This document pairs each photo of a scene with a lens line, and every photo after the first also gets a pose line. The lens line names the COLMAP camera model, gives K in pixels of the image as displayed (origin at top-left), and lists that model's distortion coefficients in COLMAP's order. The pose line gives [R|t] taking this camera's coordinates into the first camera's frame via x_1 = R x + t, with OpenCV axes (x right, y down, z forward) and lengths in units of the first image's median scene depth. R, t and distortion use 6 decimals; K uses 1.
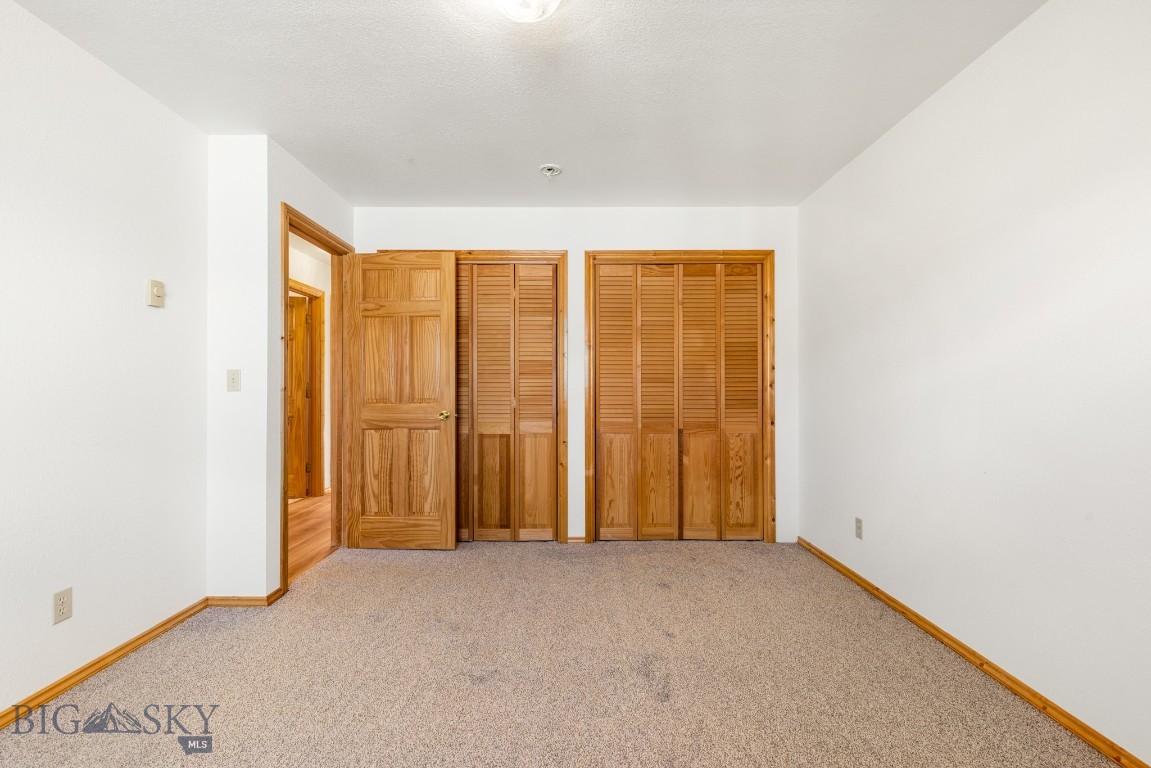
lens RADIAL K [[516.7, 0, 580.1], [0, 516.7, 388.3], [0, 0, 1]] dist [0.007592, -0.002678]
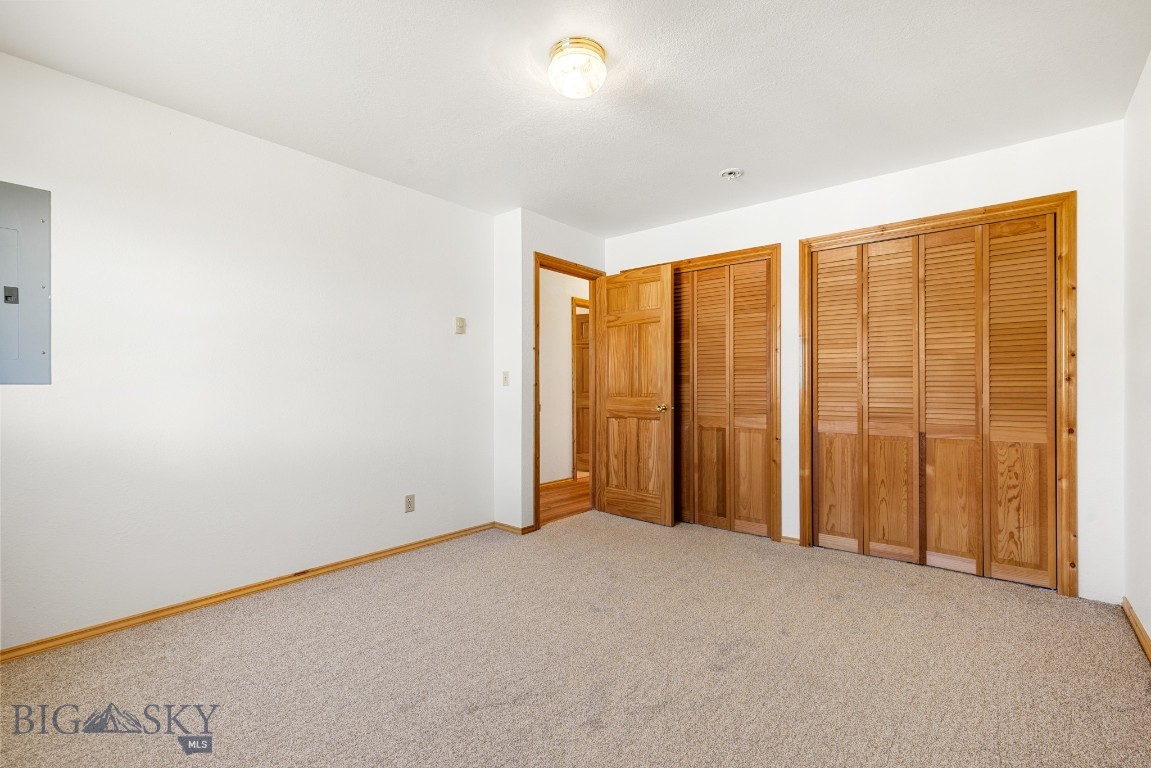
lens RADIAL K [[516.7, 0, 573.0], [0, 516.7, 393.9], [0, 0, 1]] dist [0.007592, -0.002678]
pose [[0.764983, 0.008857, -0.643989, 0.308150], [-0.001295, 0.999925, 0.012214, 0.007105], [0.644049, -0.008510, 0.764937, -0.004590]]
